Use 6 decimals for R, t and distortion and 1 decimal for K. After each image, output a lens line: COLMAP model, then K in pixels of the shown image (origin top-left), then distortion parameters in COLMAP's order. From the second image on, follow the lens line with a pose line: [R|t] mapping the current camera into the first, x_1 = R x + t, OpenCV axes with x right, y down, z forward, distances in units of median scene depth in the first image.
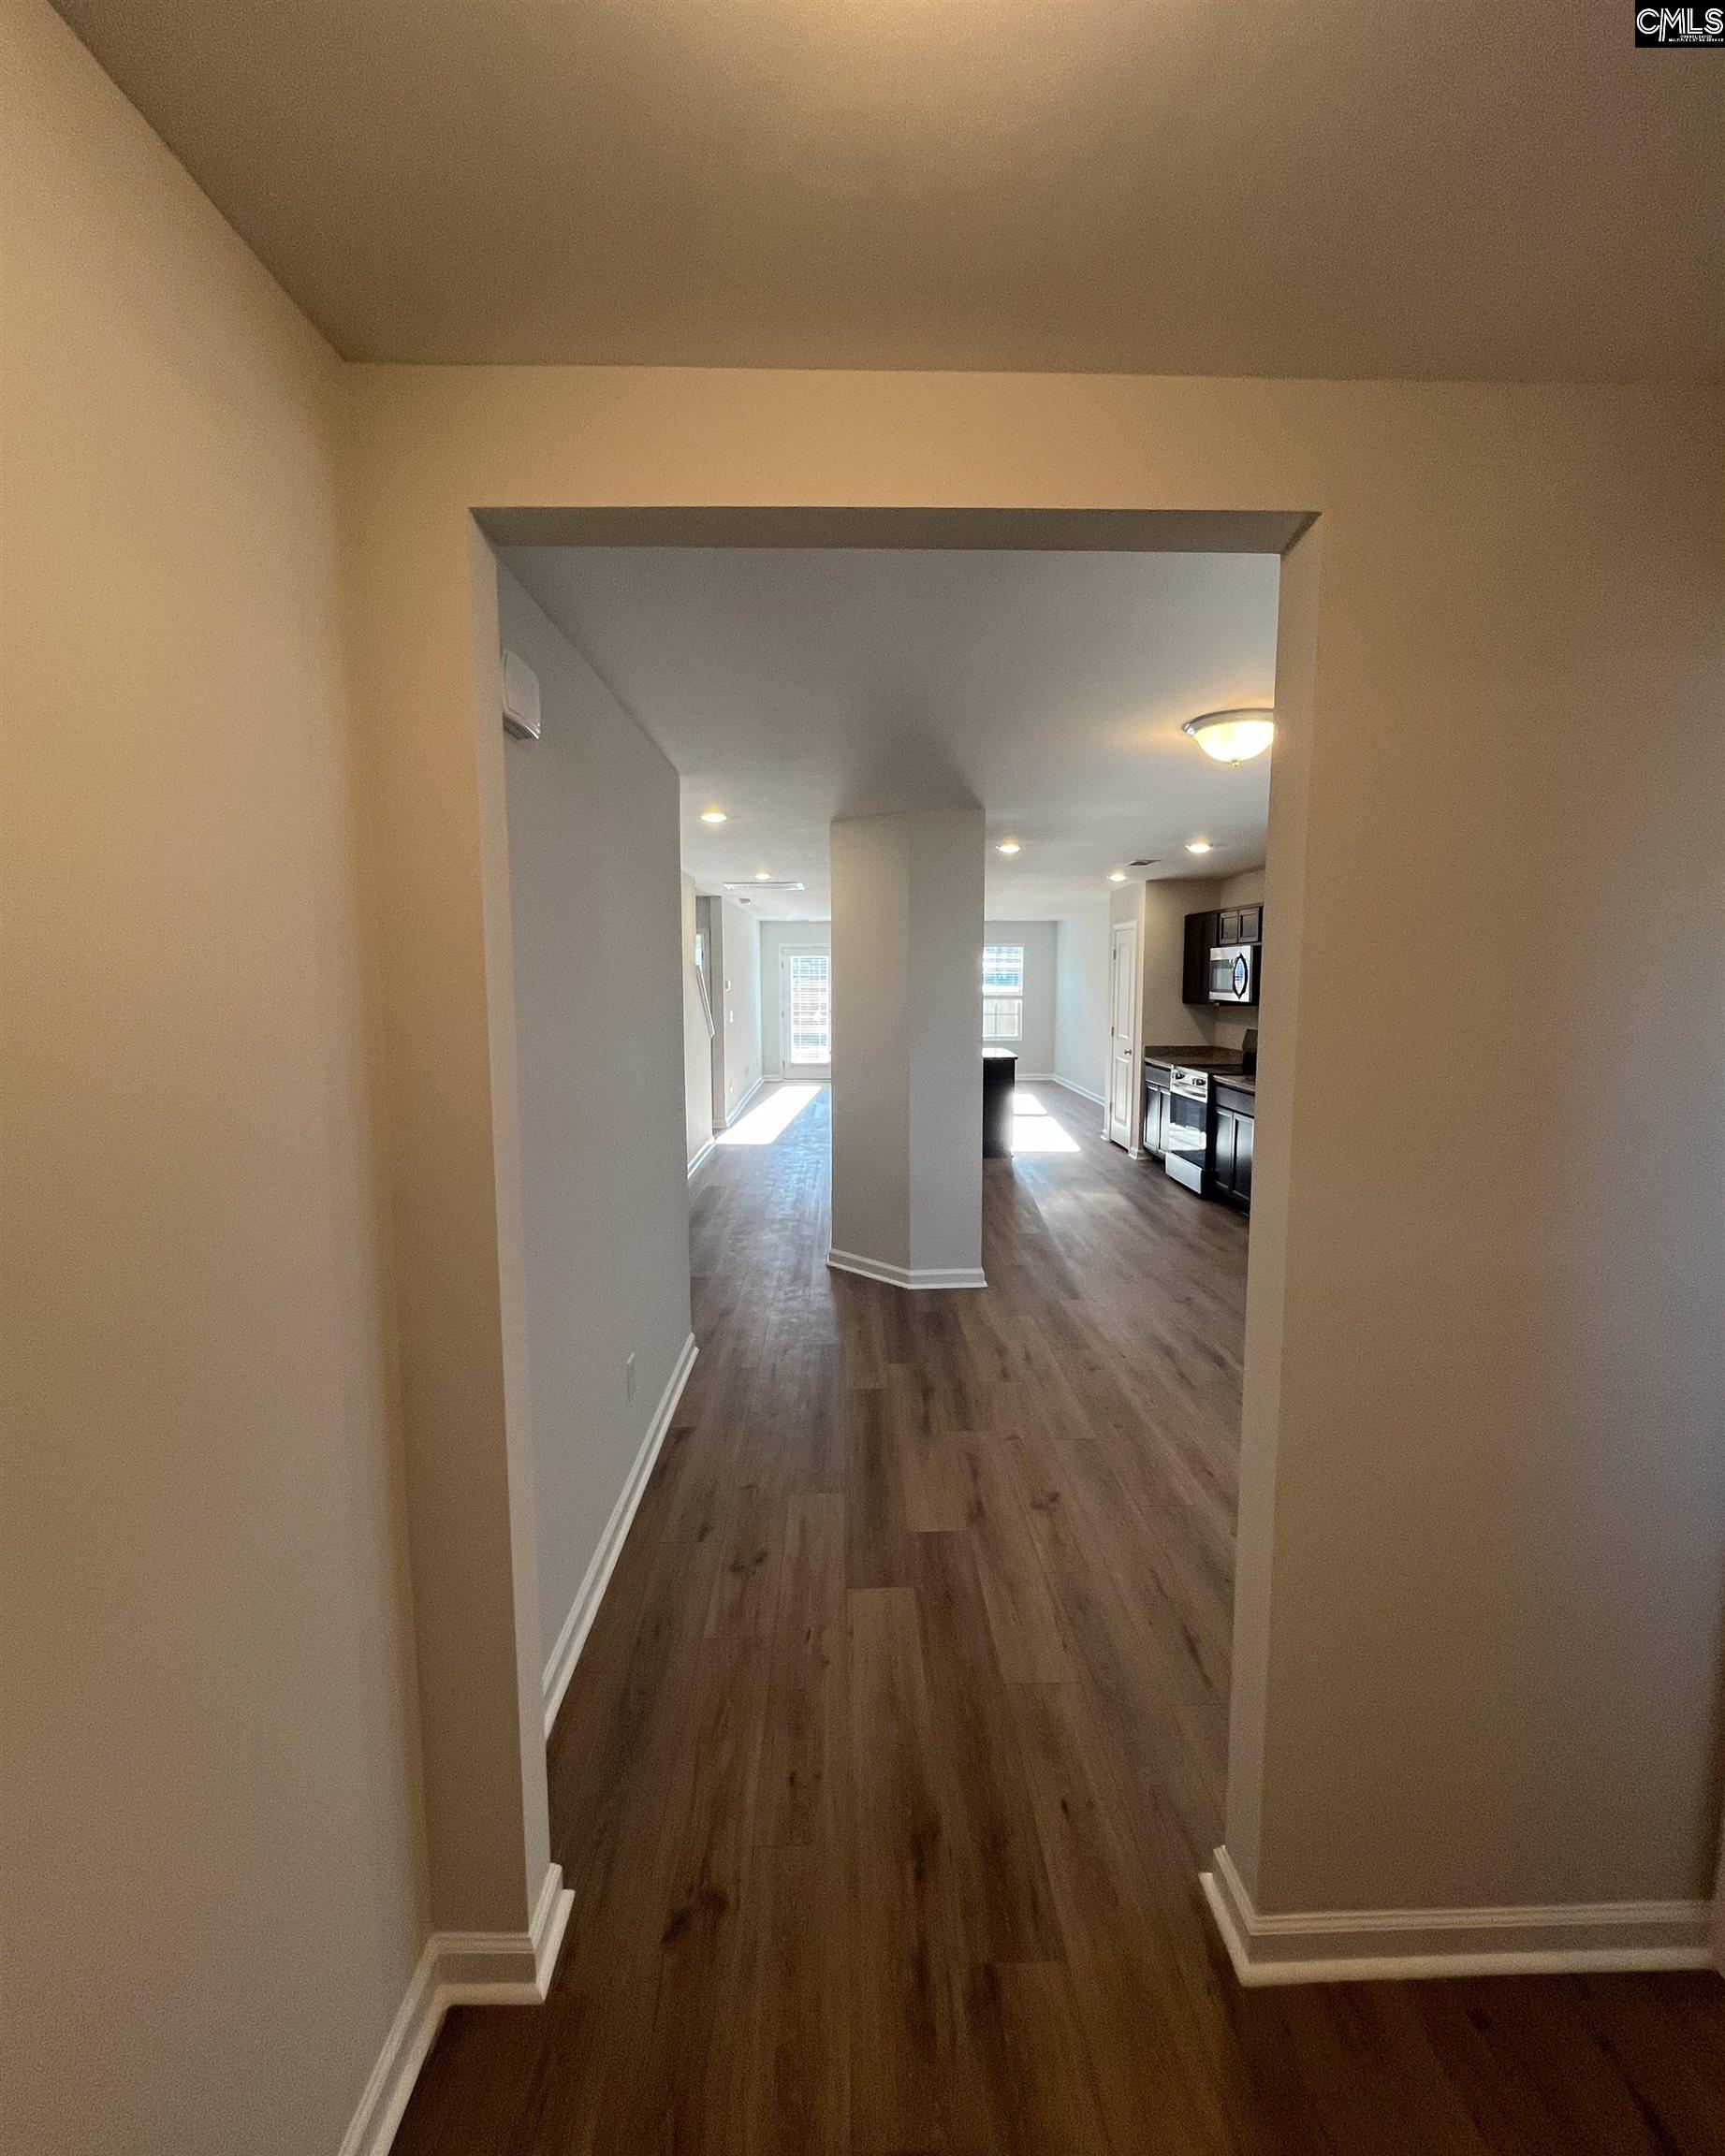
lens RADIAL K [[931.5, 0, 879.1], [0, 931.5, 1091.1], [0, 0, 1]] dist [-0.001724, -0.000236]
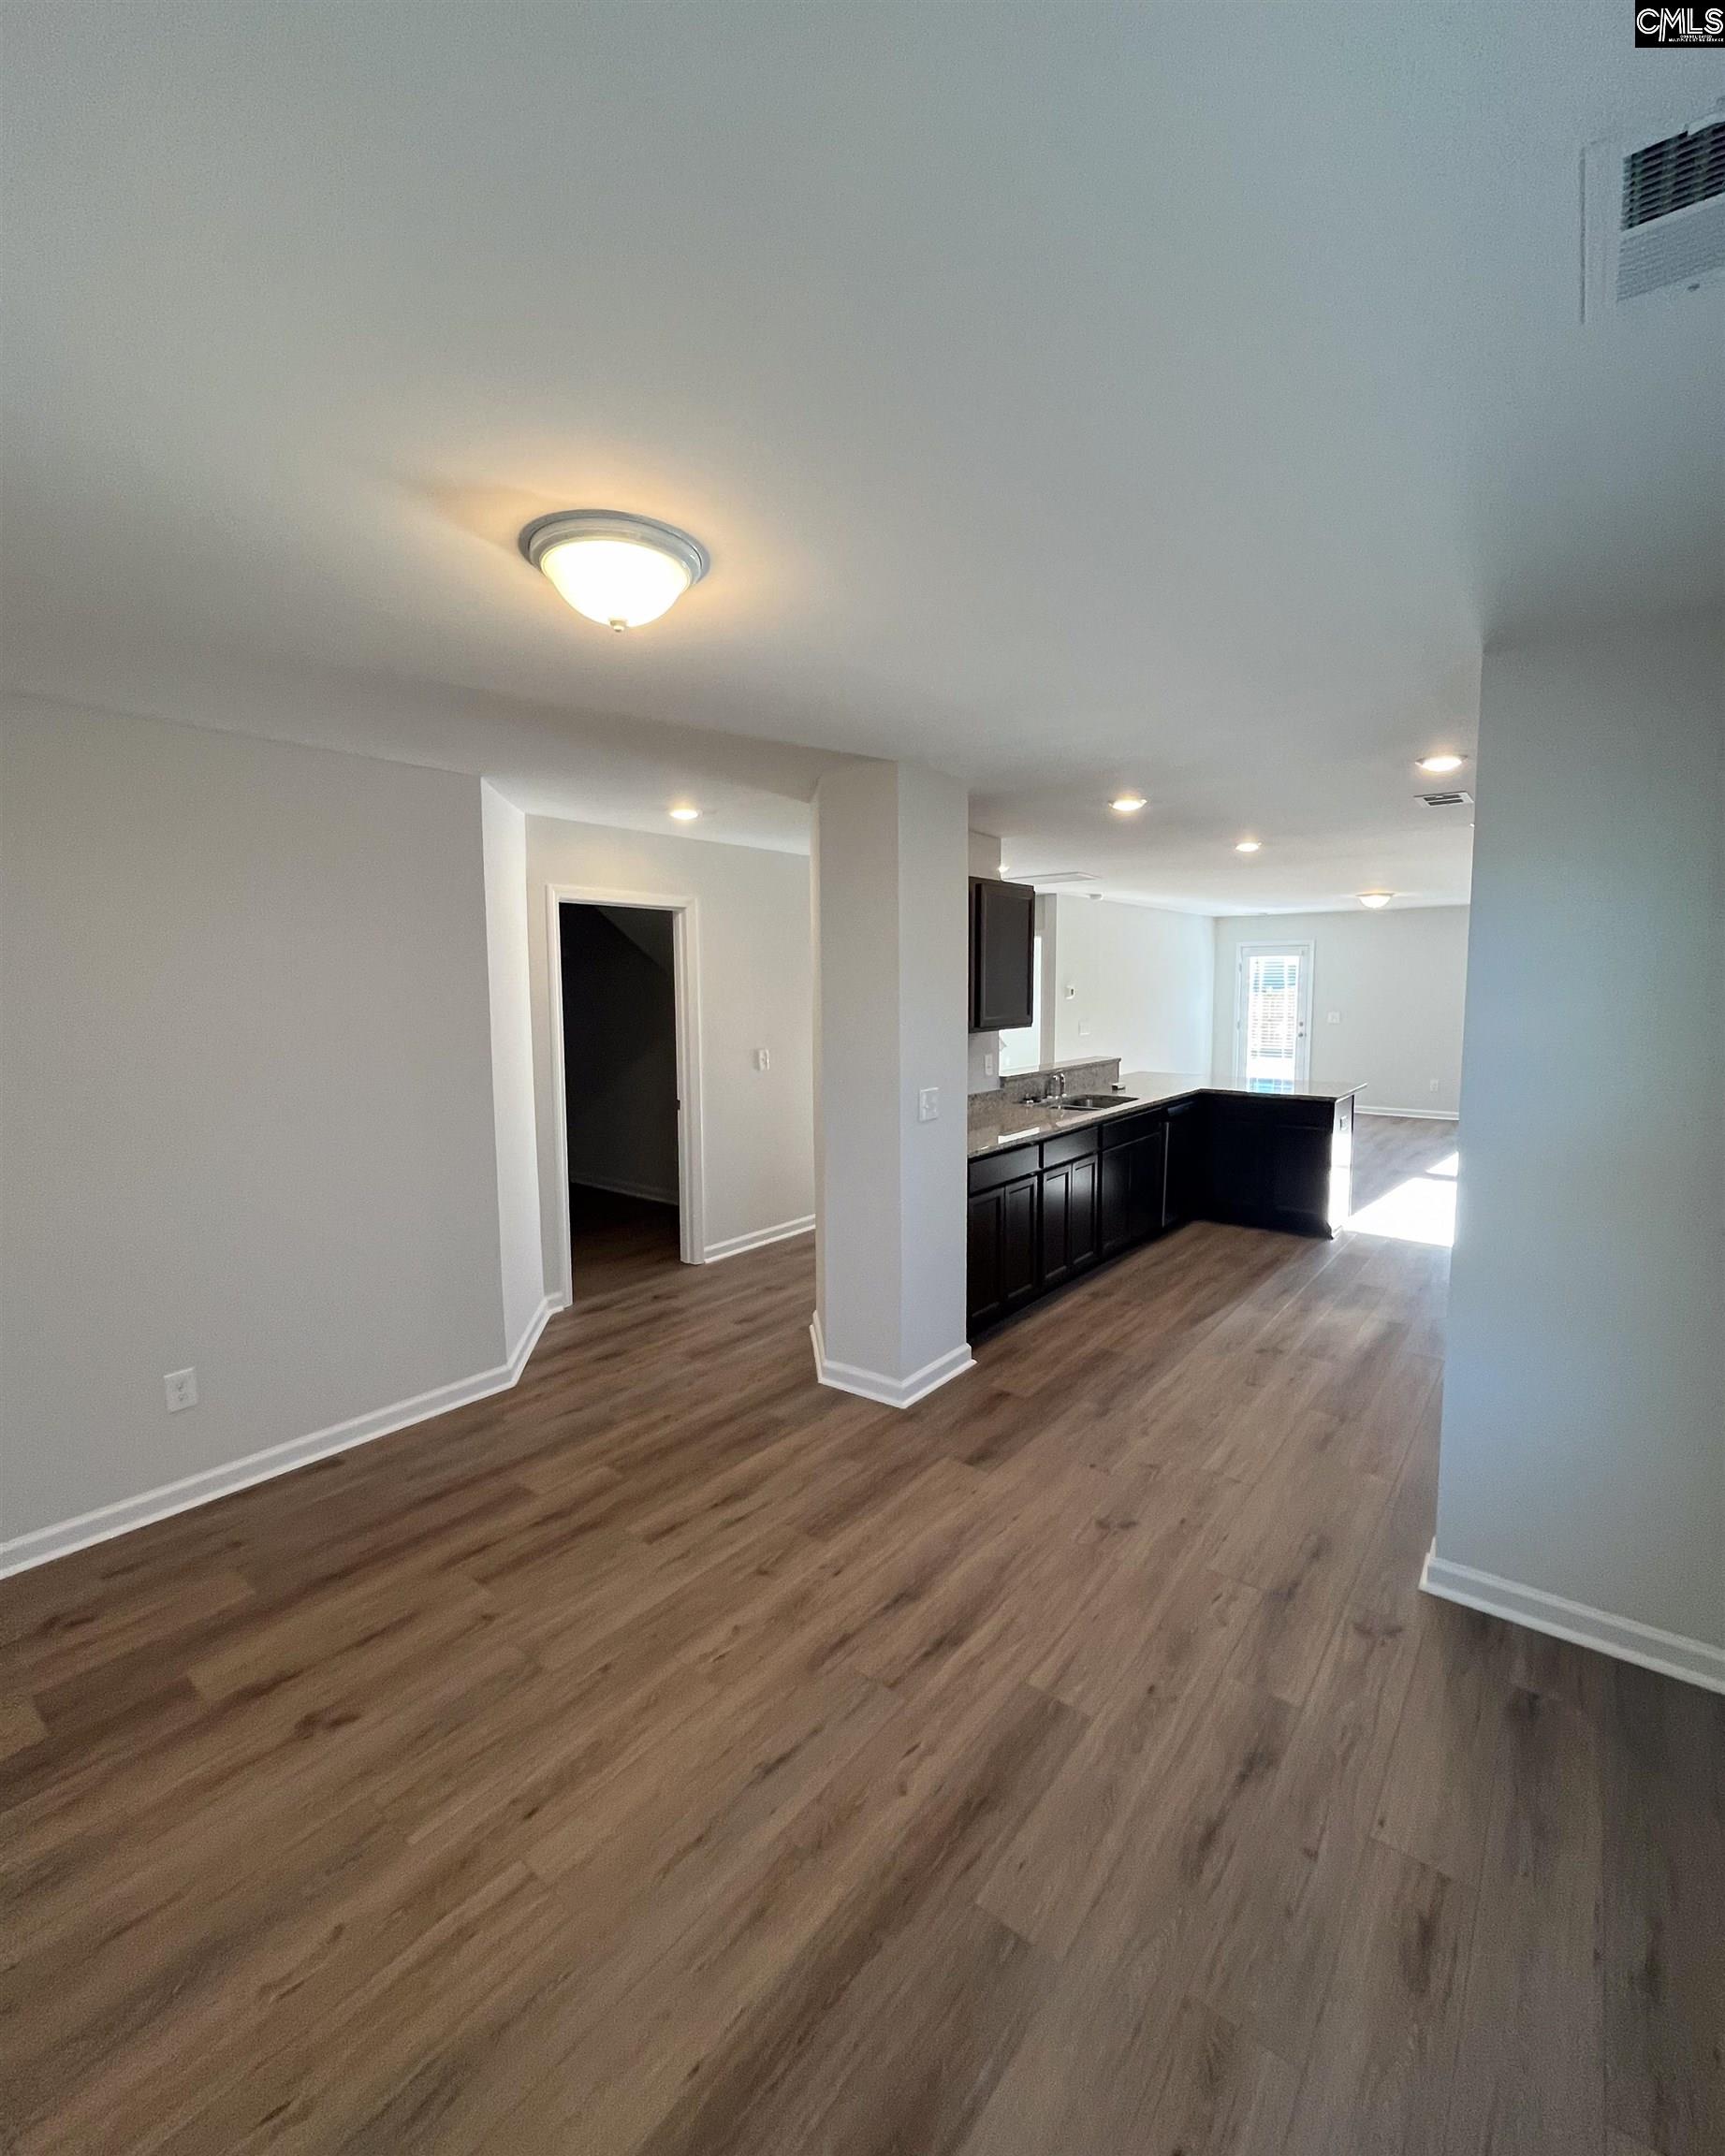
lens RADIAL K [[931.5, 0, 867.8], [0, 931.5, 1076.3], [0, 0, 1]] dist [-0.001724, -0.000236]
pose [[0.770147, 0.060118, -0.635028, 0.321285], [-0.072268, 0.997362, 0.006775, -0.031616], [0.633760, 0.040675, 0.772460, 0.238483]]
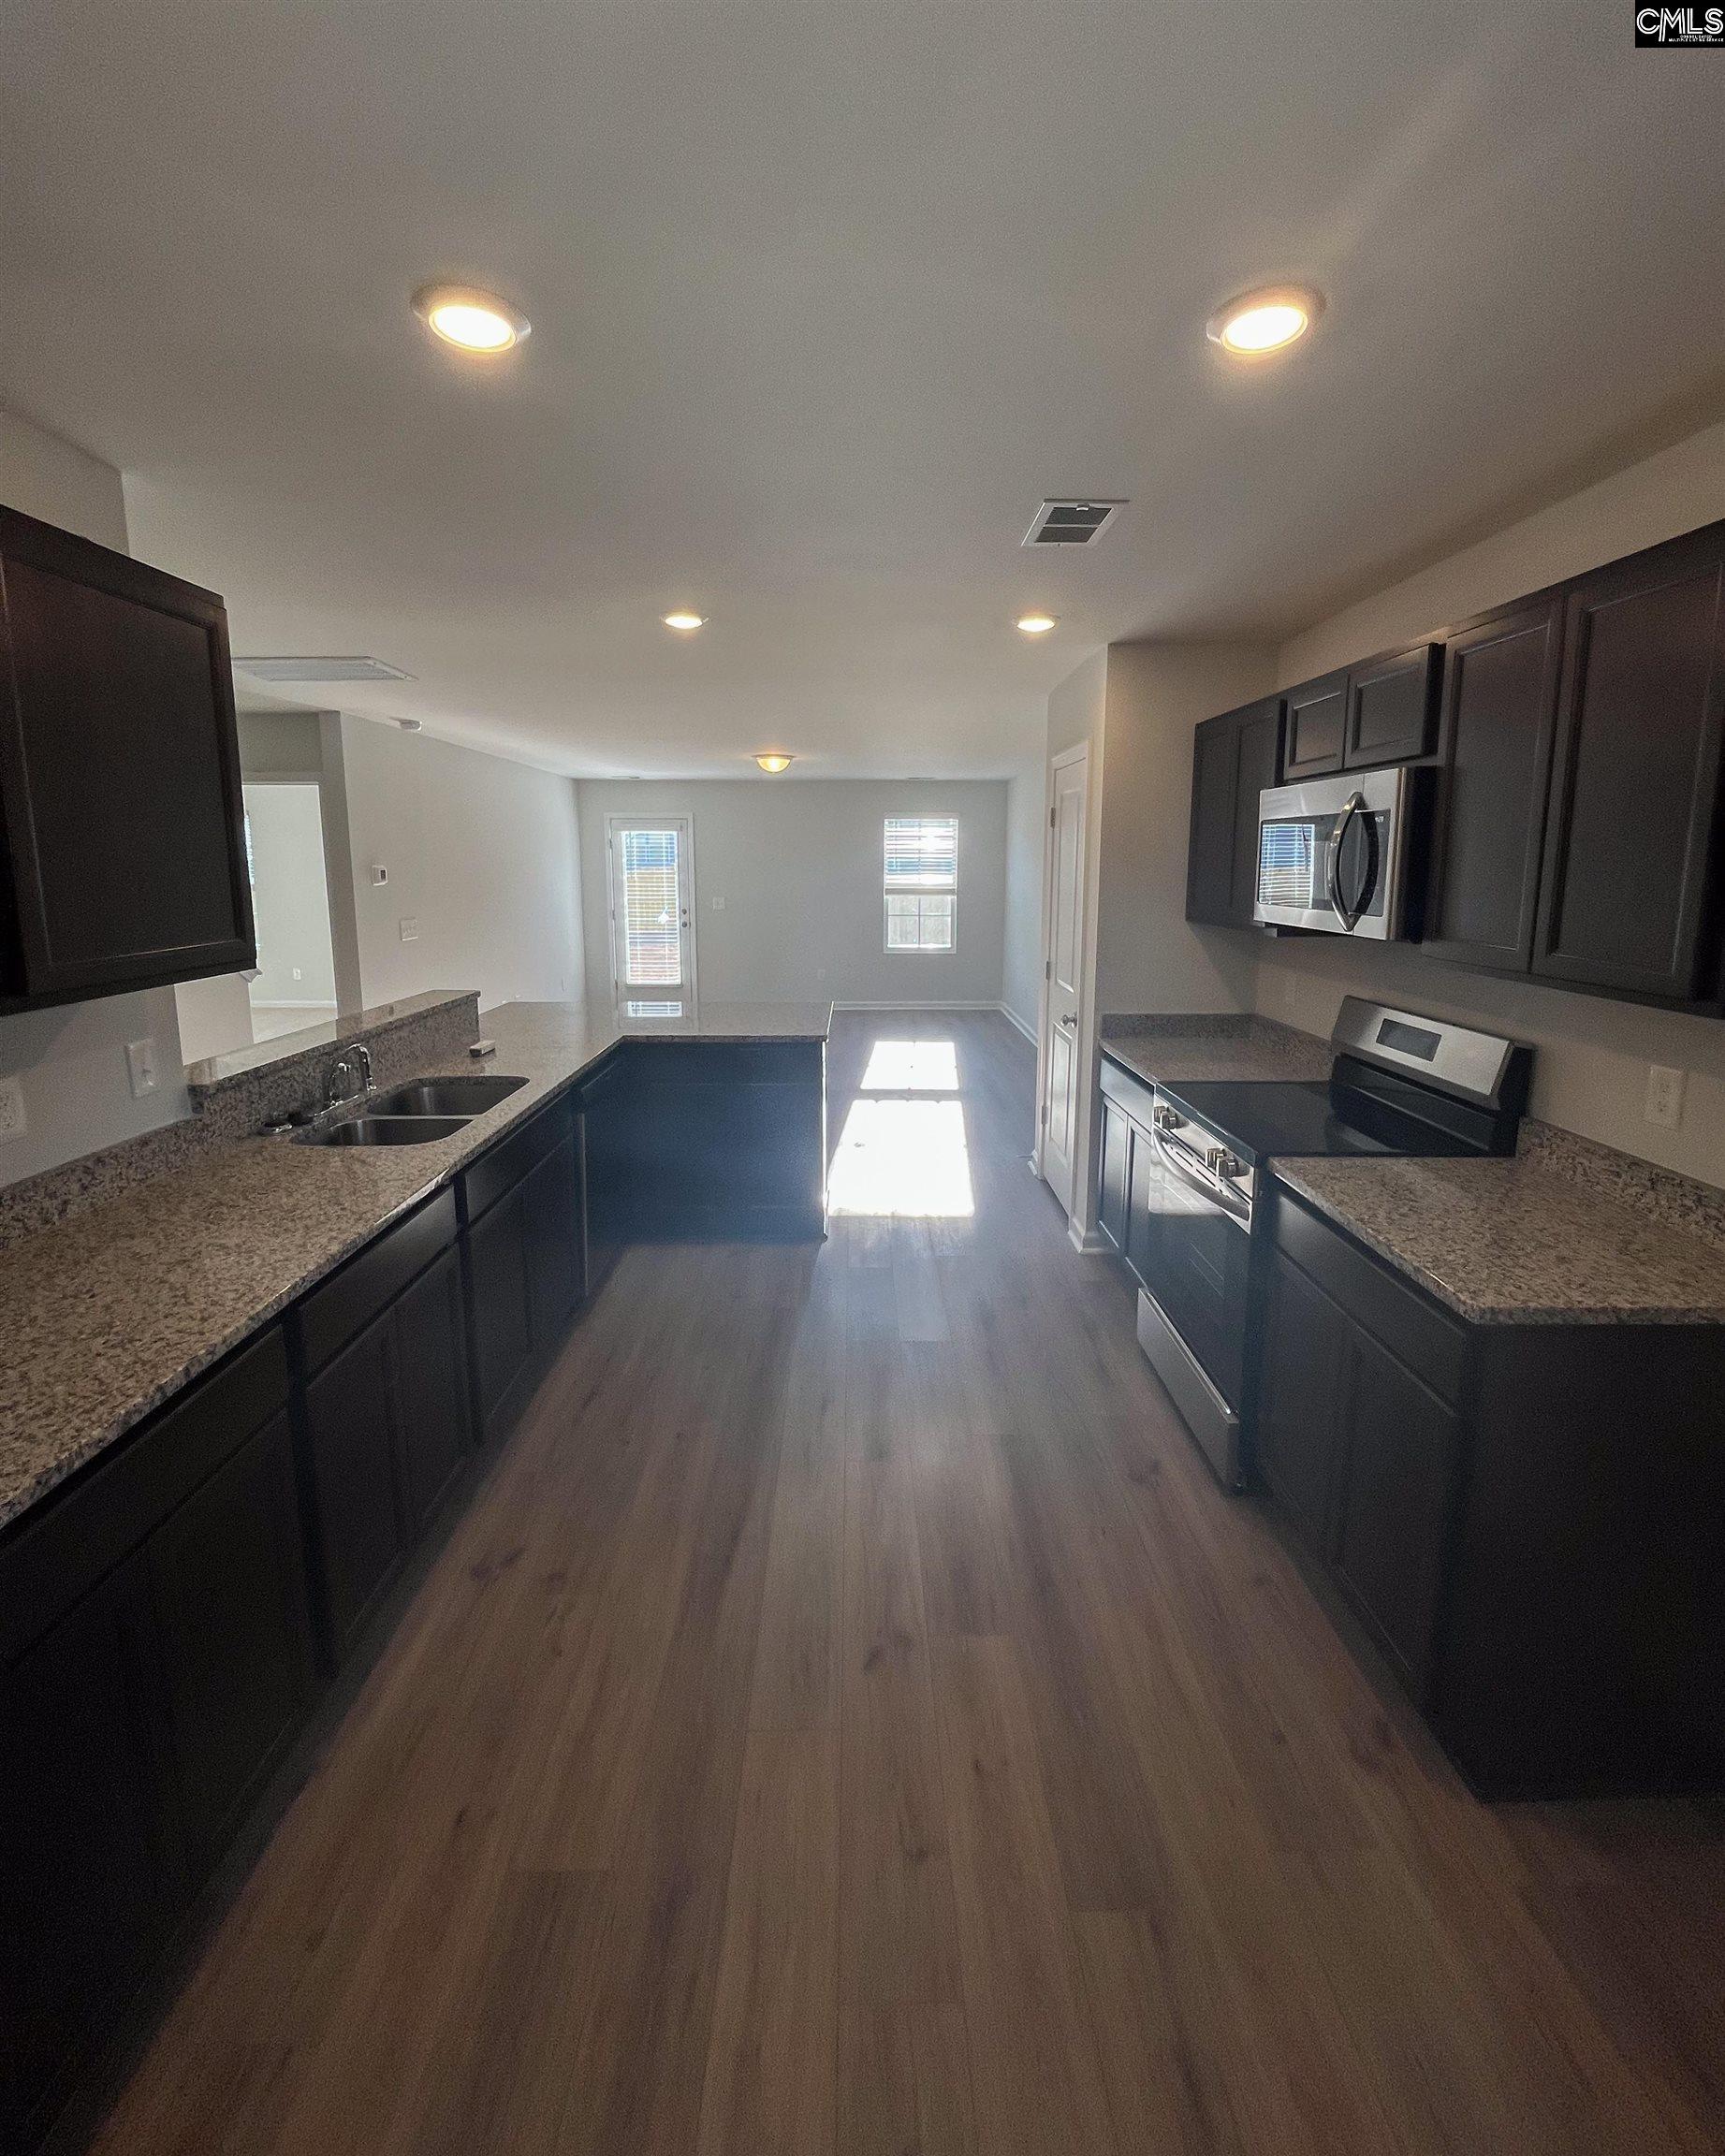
lens RADIAL K [[931.5, 0, 862.5], [0, 931.5, 1012.1], [0, 0, 1]] dist [-0.001724, -0.000236]
pose [[0.999818, 0.006590, -0.017887, 0.175845], [-0.005902, 0.999250, 0.038272, -0.066255], [0.018126, -0.038160, 0.999107, 0.539233]]
